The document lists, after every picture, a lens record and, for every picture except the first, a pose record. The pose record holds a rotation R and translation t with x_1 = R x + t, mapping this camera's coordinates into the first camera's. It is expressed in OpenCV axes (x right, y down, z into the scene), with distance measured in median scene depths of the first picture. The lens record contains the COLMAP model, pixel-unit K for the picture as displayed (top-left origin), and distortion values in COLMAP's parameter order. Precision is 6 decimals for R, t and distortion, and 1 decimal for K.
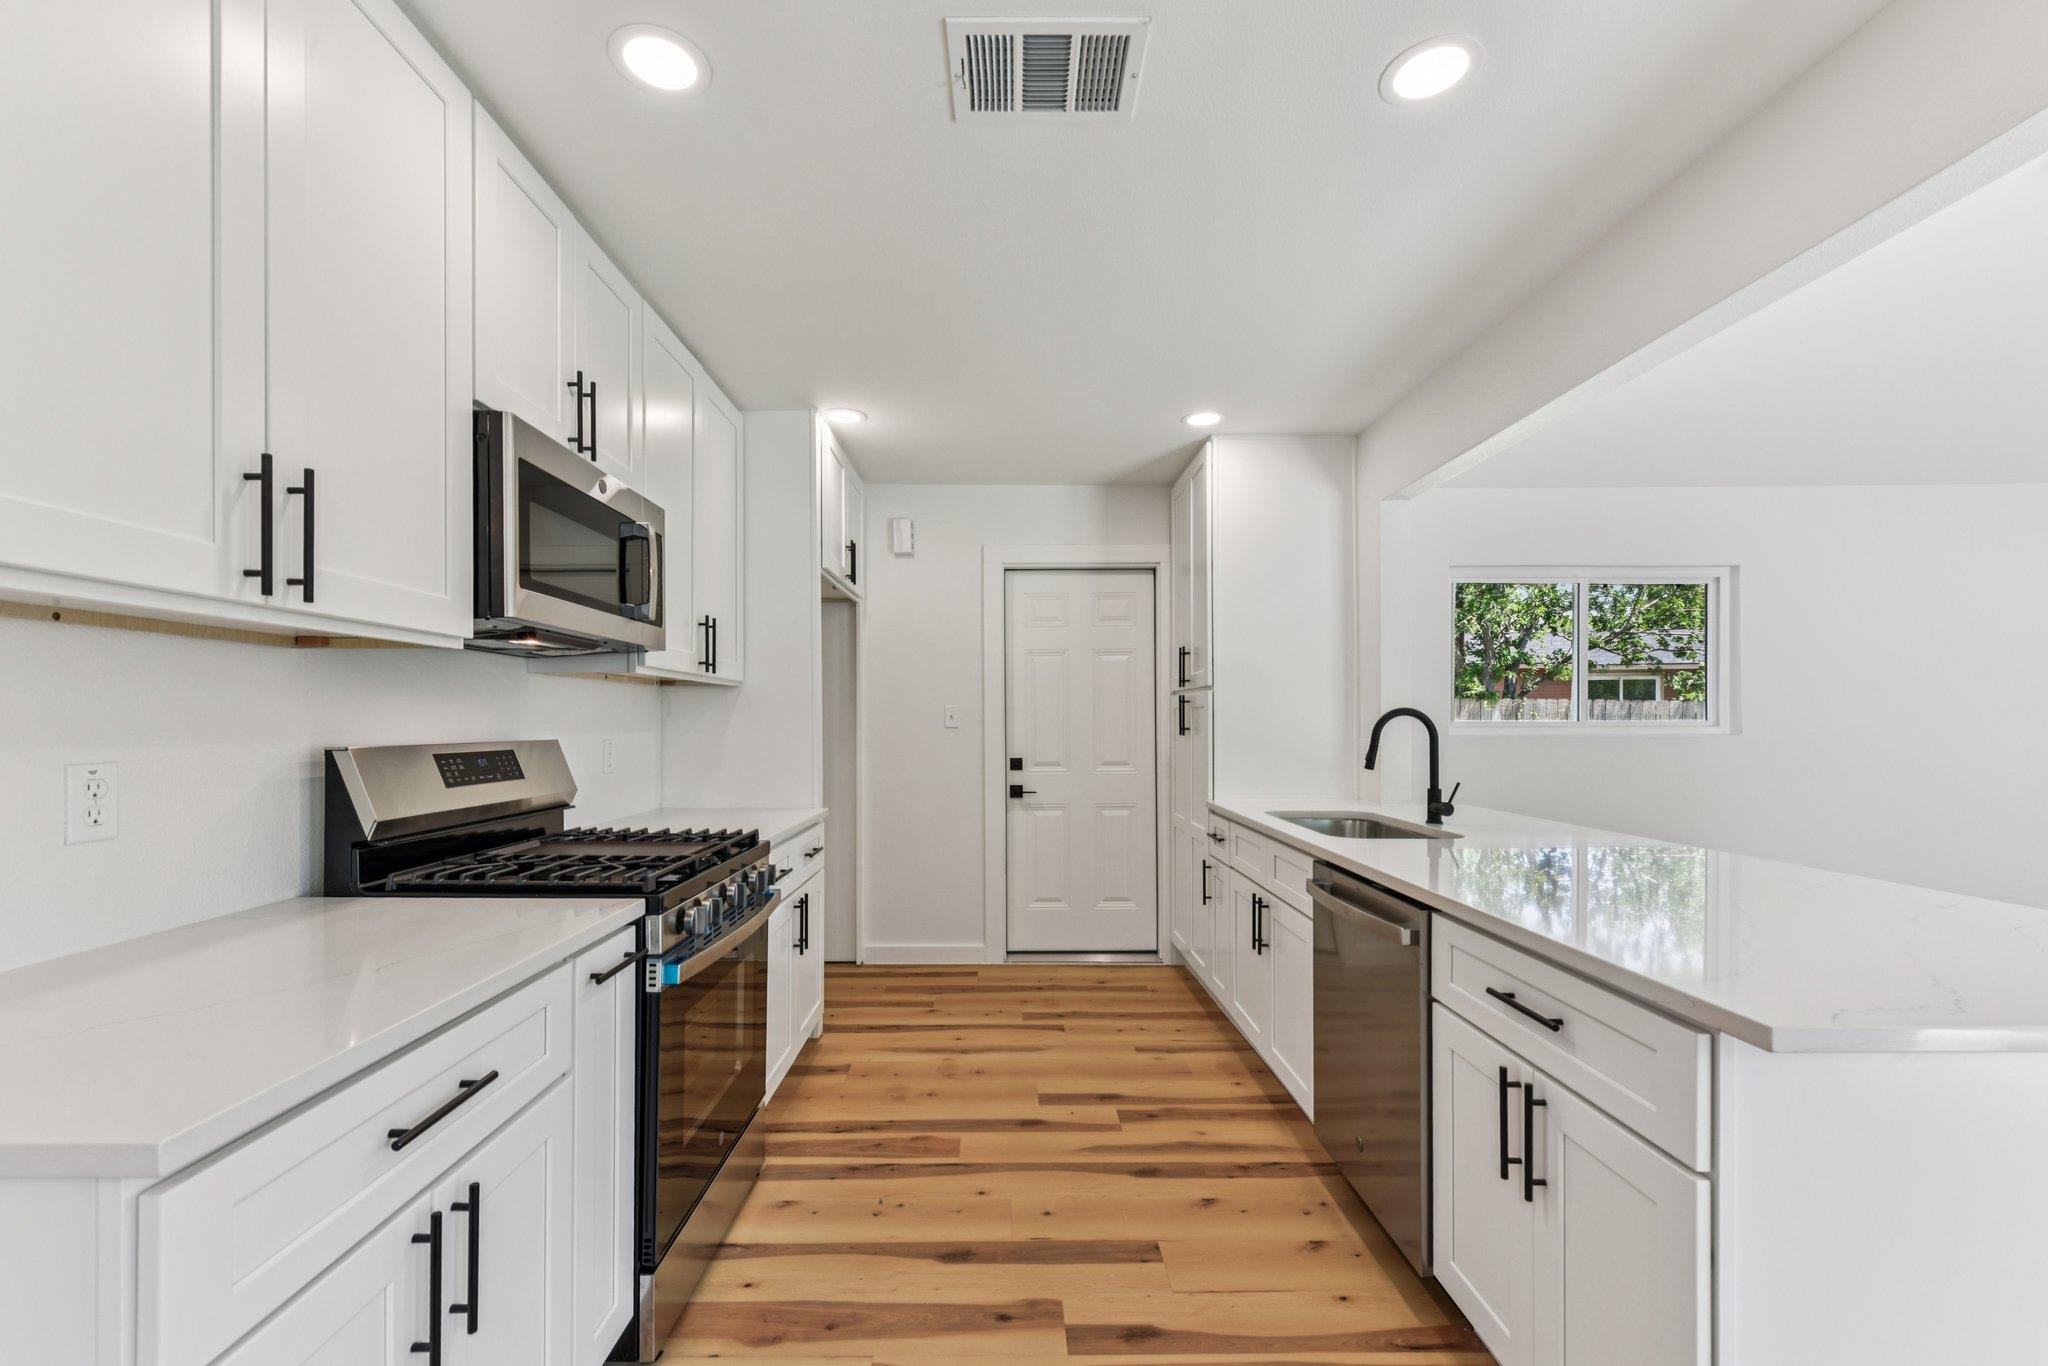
lens RADIAL K [[848.0, 0, 1013.8], [0, 848.0, 722.2], [0, 0, 1]] dist [0.010020, 0.000031]
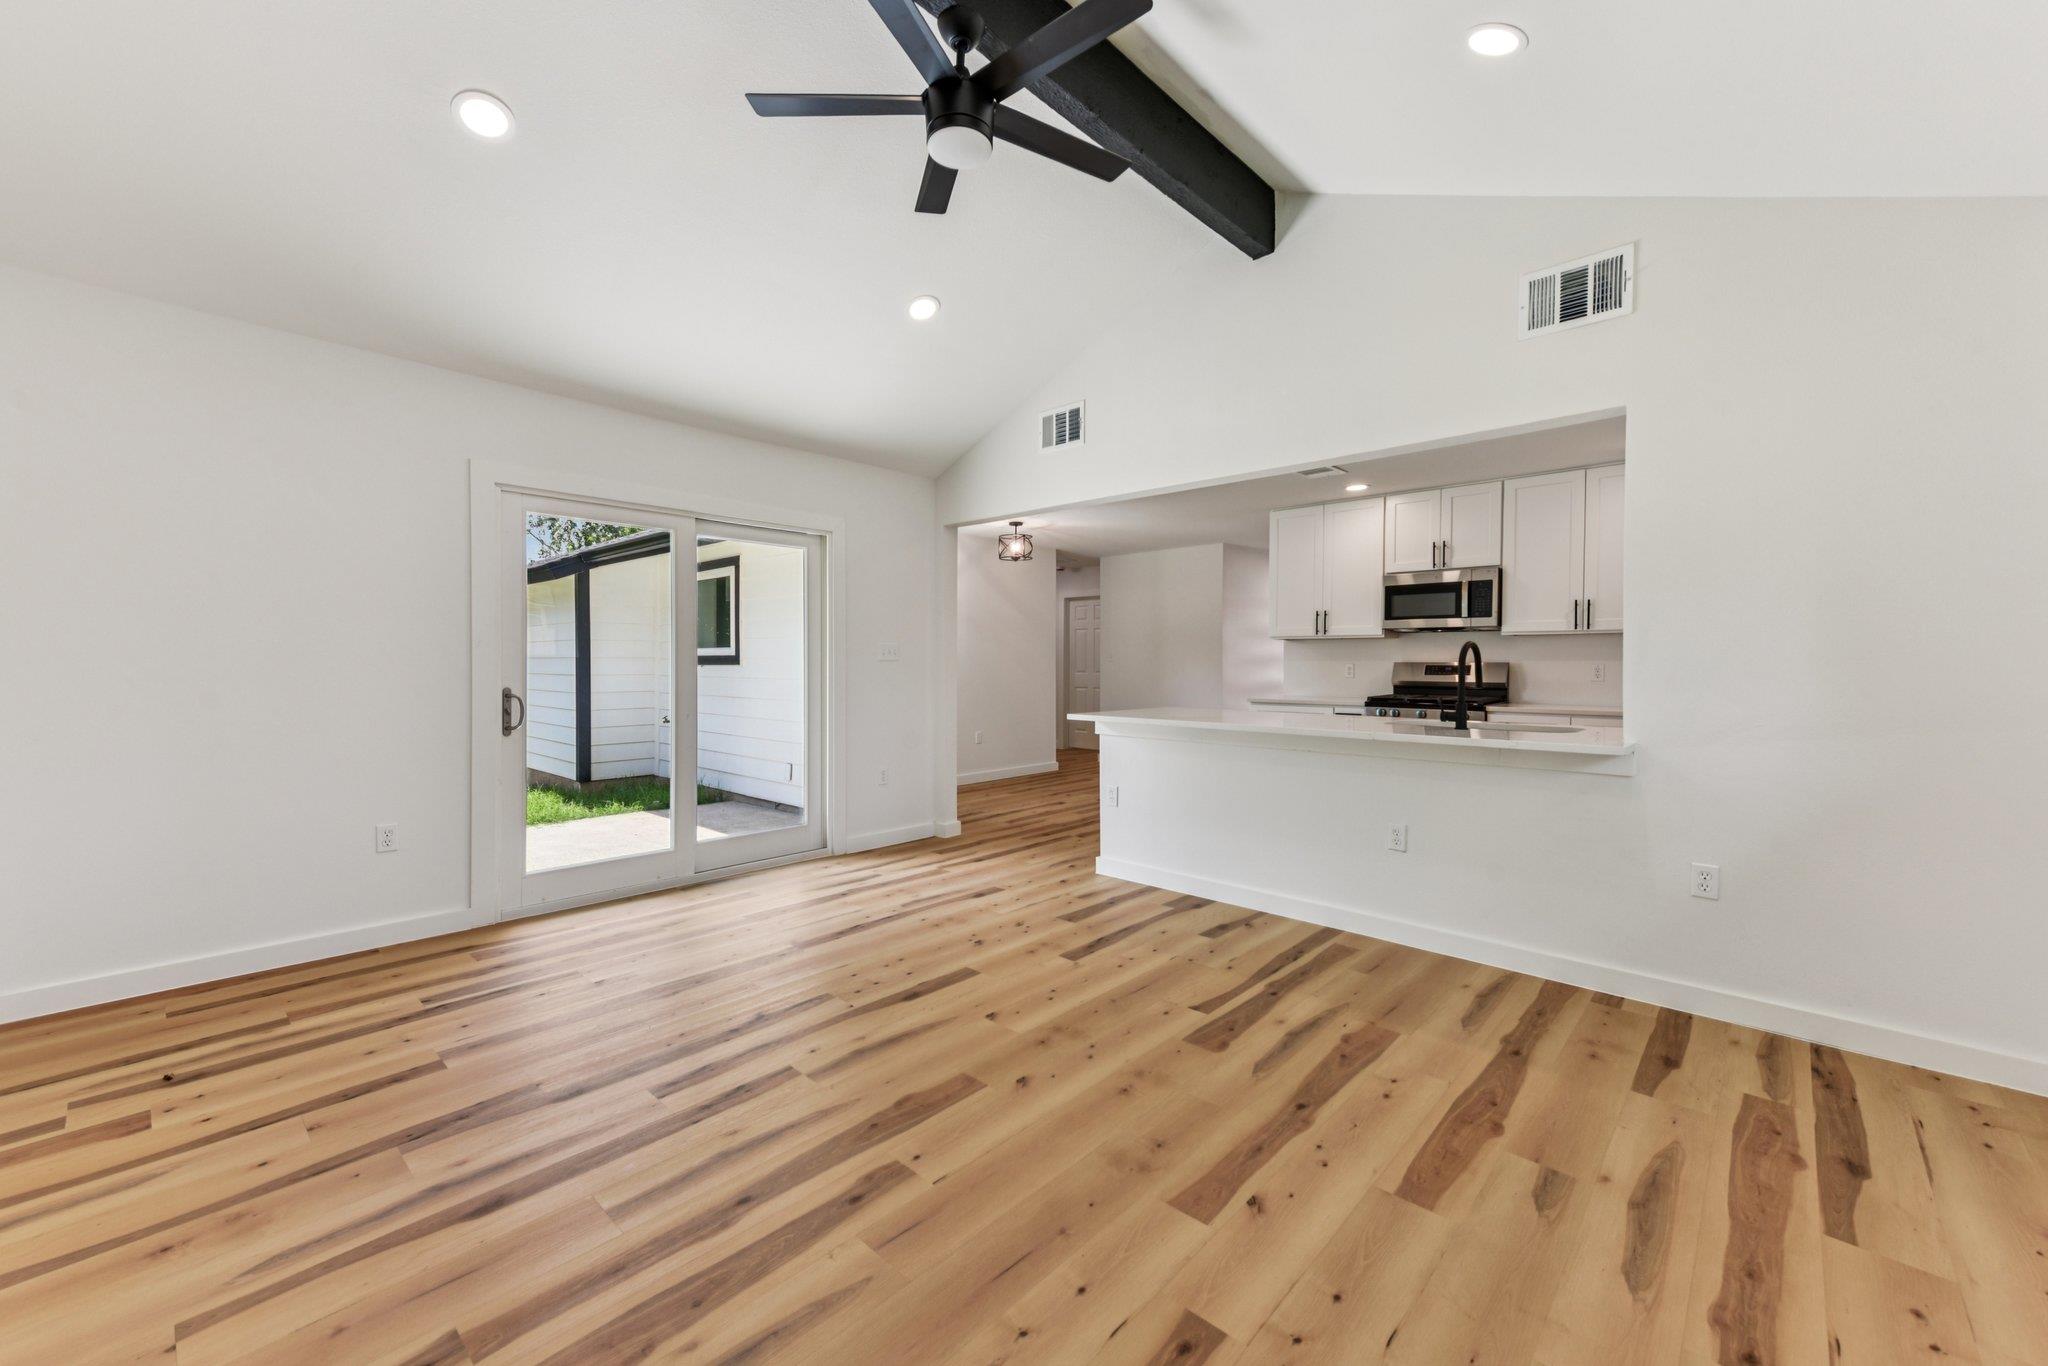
lens RADIAL K [[816.3, 0, 1023.9], [0, 816.3, 668.2], [0, 0, 1]] dist [0.025944, -0.000112]
pose [[-0.689813, 0.006893, -0.723955, 2.054493], [-0.001695, 0.999937, 0.011136, 0.011788], [0.723986, 0.008909, -0.689758, 1.521522]]
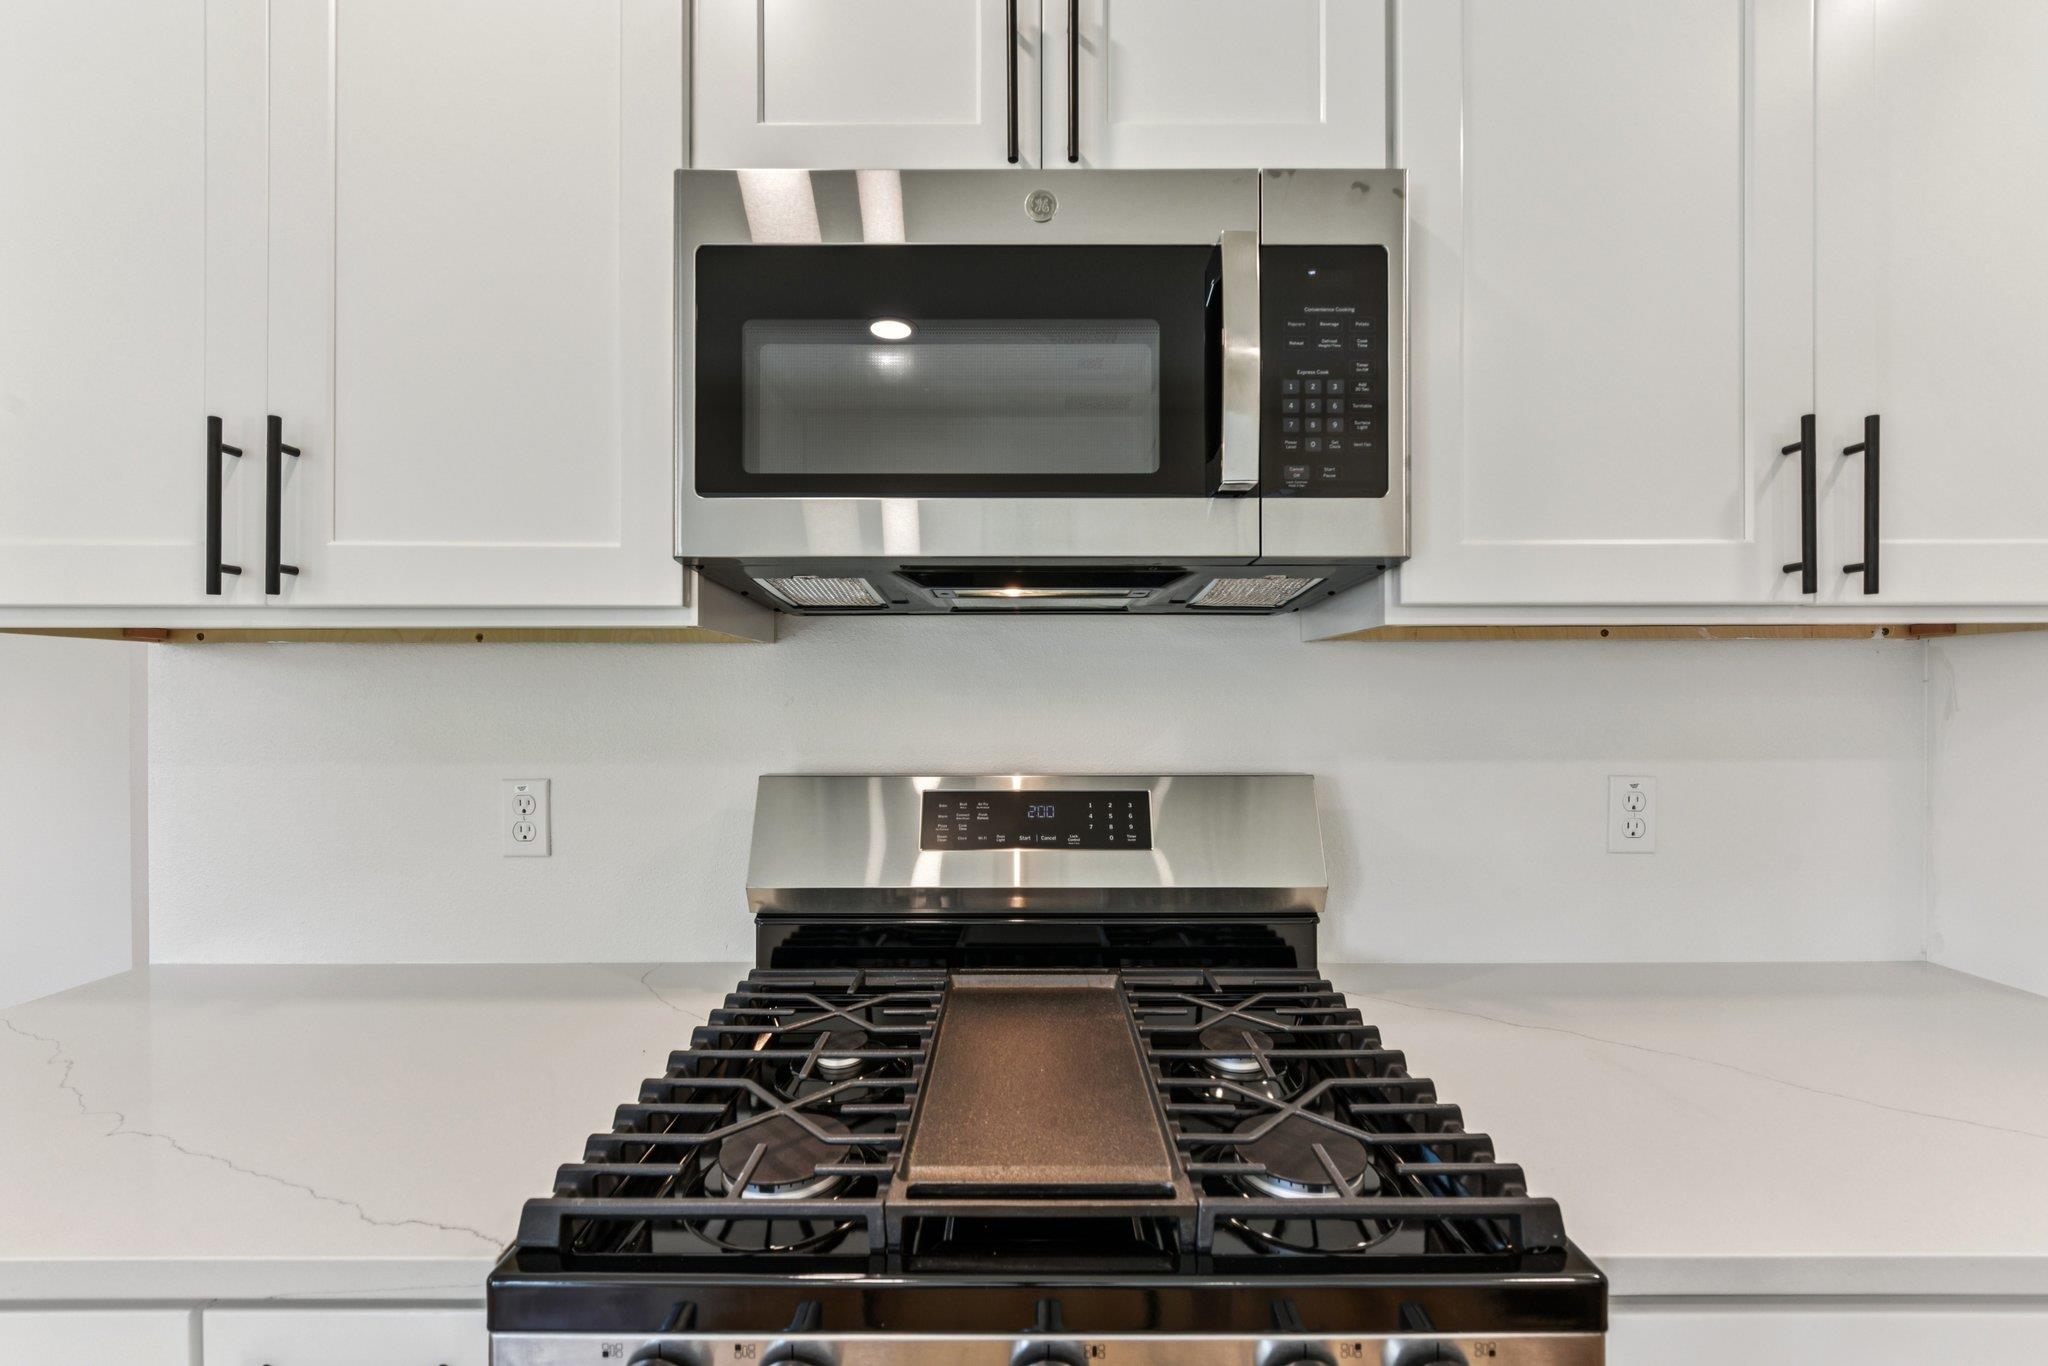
lens RADIAL K [[837.5, 0, 1019.9], [0, 837.5, 692.6], [0, 0, 1]] dist [-0.002559, -0.000020]
pose [[-0.012186, -0.004319, -0.999916, -0.047612], [0.002185, 0.999988, -0.004346, -0.023336], [0.999923, -0.002238, -0.012177, 0.773831]]
